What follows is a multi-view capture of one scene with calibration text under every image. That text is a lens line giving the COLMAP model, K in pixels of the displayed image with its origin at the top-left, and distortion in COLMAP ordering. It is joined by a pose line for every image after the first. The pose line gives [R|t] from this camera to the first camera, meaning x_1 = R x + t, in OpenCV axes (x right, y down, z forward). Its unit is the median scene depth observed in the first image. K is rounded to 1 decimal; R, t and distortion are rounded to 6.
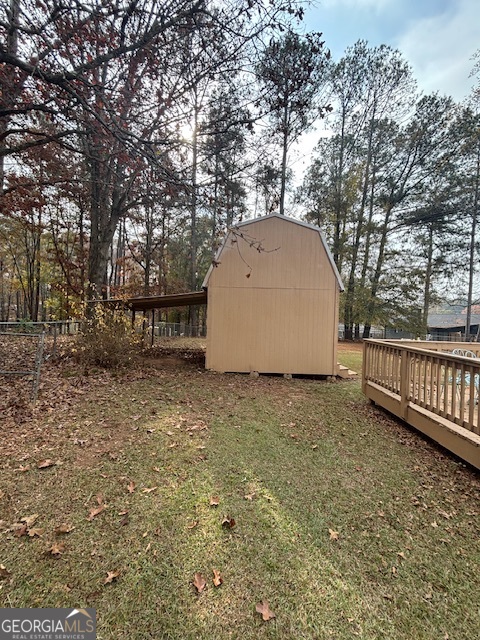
lens RADIAL K [[258.0, 0, 240.0], [0, 258.0, 320.0], [0, 0, 1]] dist [-0.001448, 0.000484]
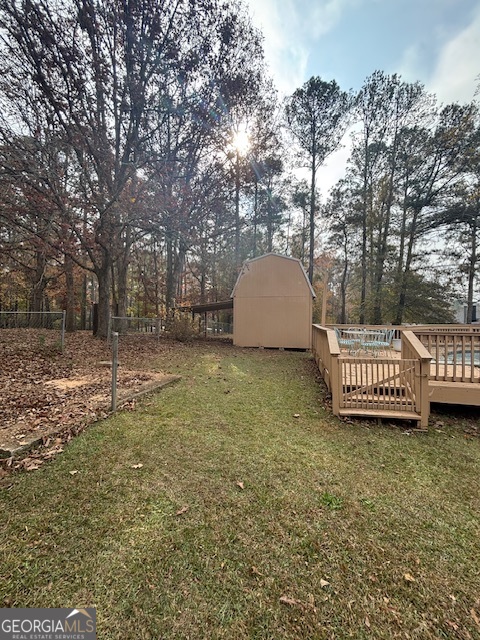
lens RADIAL K [[258.0, 0, 240.0], [0, 258.0, 320.0], [0, 0, 1]] dist [-0.001448, 0.000484]
pose [[0.977957, -0.020744, -0.207771, 0.084642], [0.018420, 0.999744, -0.013115, 0.014518], [0.207990, 0.008999, 0.978089, -0.214110]]
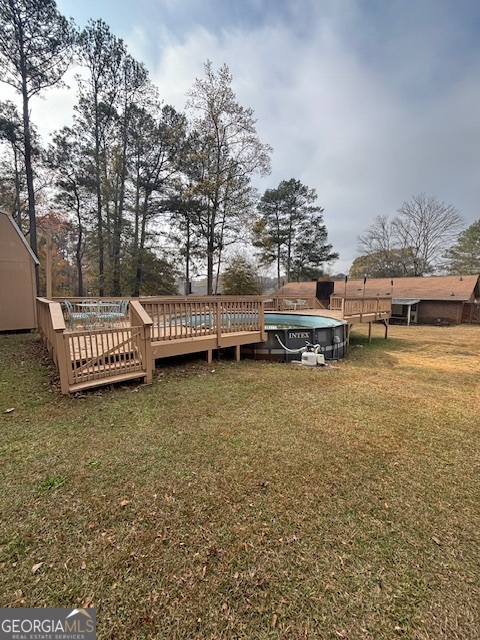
lens RADIAL K [[258.0, 0, 240.0], [0, 258.0, 320.0], [0, 0, 1]] dist [-0.001448, 0.000484]
pose [[0.754717, -0.096216, 0.648957, 0.089621], [0.029038, 0.993117, 0.113472, 0.015613], [-0.655408, -0.066795, 0.752316, -0.217418]]
